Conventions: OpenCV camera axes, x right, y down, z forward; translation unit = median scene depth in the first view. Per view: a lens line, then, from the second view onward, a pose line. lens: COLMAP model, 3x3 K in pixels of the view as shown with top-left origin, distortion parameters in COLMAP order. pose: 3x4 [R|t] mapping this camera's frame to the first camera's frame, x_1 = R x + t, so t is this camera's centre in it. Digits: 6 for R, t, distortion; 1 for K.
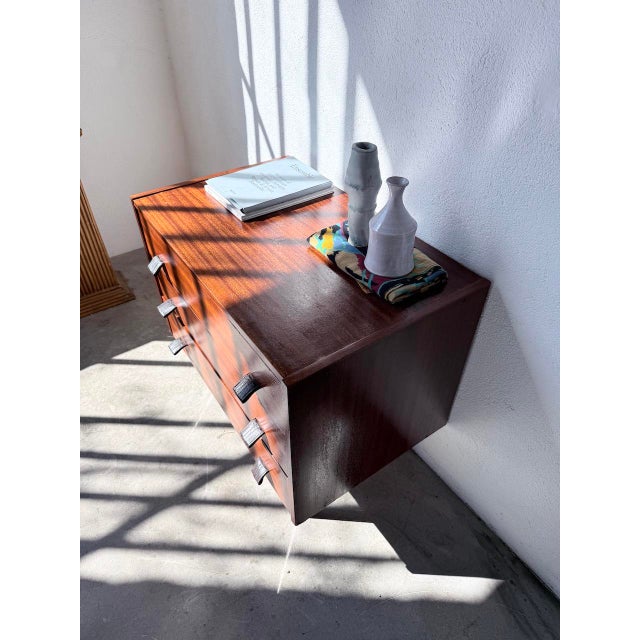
lens RADIAL K [[456.1, 0, 322.3], [0, 456.1, 320.6], [0, 0, 1]] dist [0.041541, -0.067100]
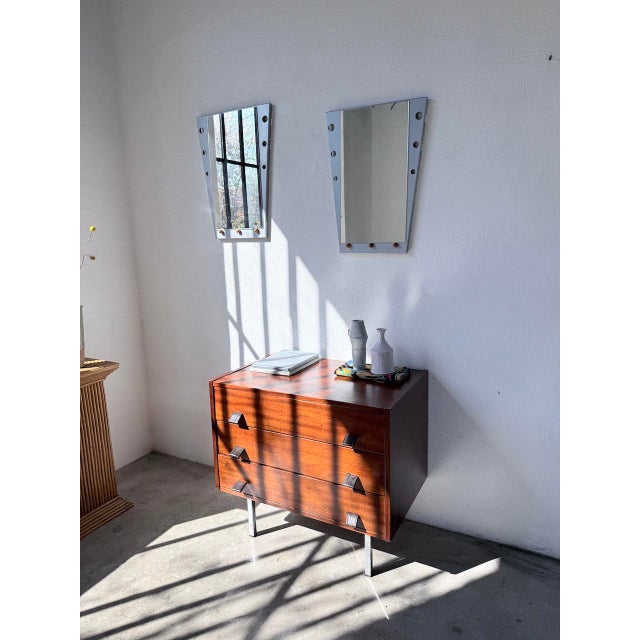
lens RADIAL K [[456.1, 0, 322.3], [0, 456.1, 320.6], [0, 0, 1]] dist [0.041541, -0.067100]
pose [[0.888628, -0.114399, 0.444132, -0.735092], [0.330146, 0.831745, -0.446323, 0.382329], [-0.318346, 0.543243, 0.776880, -0.449979]]
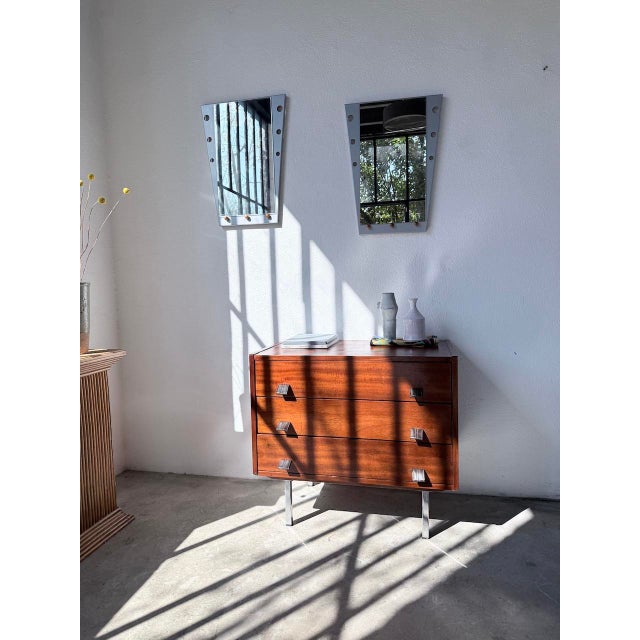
lens RADIAL K [[458.0, 0, 318.6], [0, 458.0, 321.5], [0, 0, 1]] dist [0.043959, -0.078559]
pose [[0.742658, -0.080100, 0.664863, -1.220142], [0.471327, 0.767800, -0.433975, 0.400472], [-0.475720, 0.635663, 0.607966, -0.091325]]
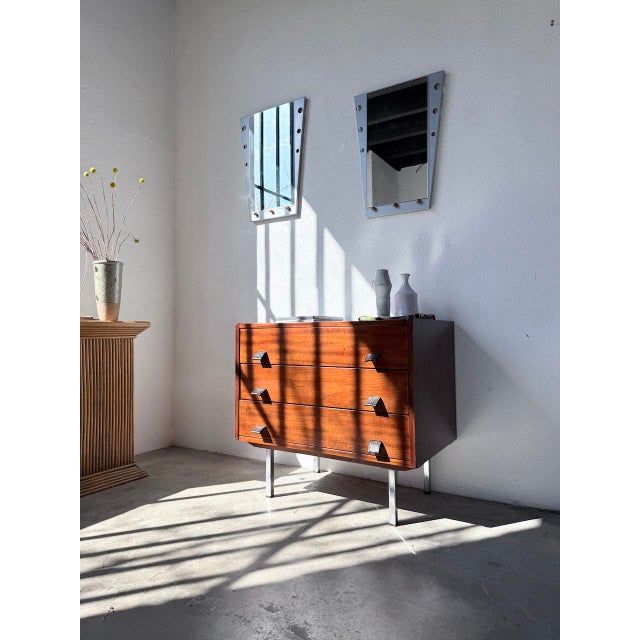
lens RADIAL K [[456.1, 0, 322.3], [0, 456.1, 320.6], [0, 0, 1]] dist [0.041541, -0.067100]
pose [[0.916618, -0.003373, 0.399749, -0.767606], [0.278051, 0.723842, -0.631459, 0.807379], [-0.287225, 0.689958, 0.664424, -0.156861]]
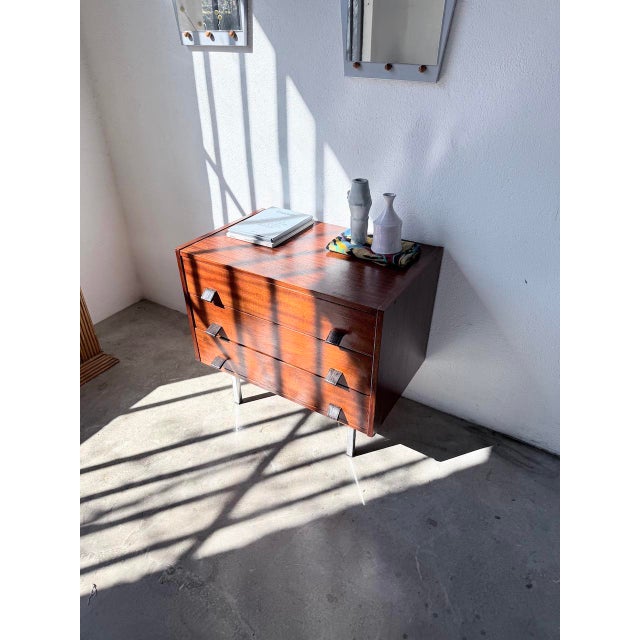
lens RADIAL K [[453.3, 0, 316.9], [0, 453.3, 326.9], [0, 0, 1]] dist [0.086358, -0.143551]
pose [[0.917610, -0.229859, 0.324278, -0.514345], [0.272831, 0.957527, -0.093304, 0.172922], [-0.289058, 0.174090, 0.941349, -0.303033]]
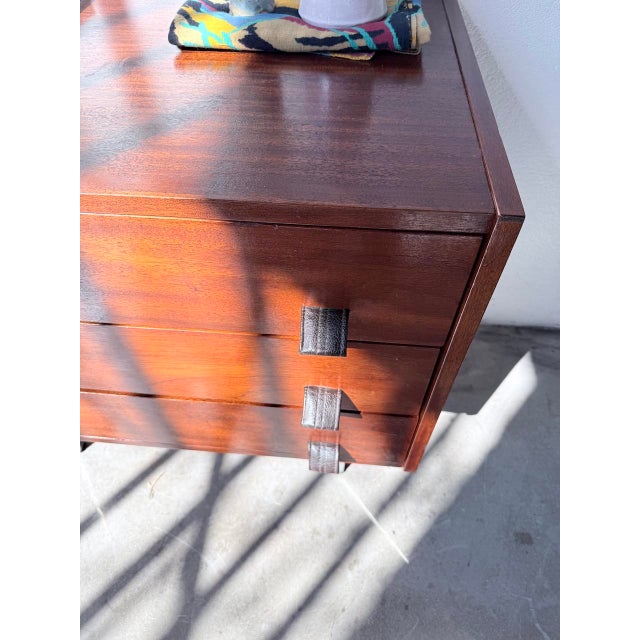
lens RADIAL K [[463.2, 0, 323.3], [0, 463.2, 318.2], [0, 0, 1]] dist [-0.027878, 0.002980]
pose [[0.638491, -0.602046, 0.479448, -0.283561], [0.512964, 0.797310, 0.318063, -0.011930], [-0.573757, 0.042859, 0.817903, 0.445199]]
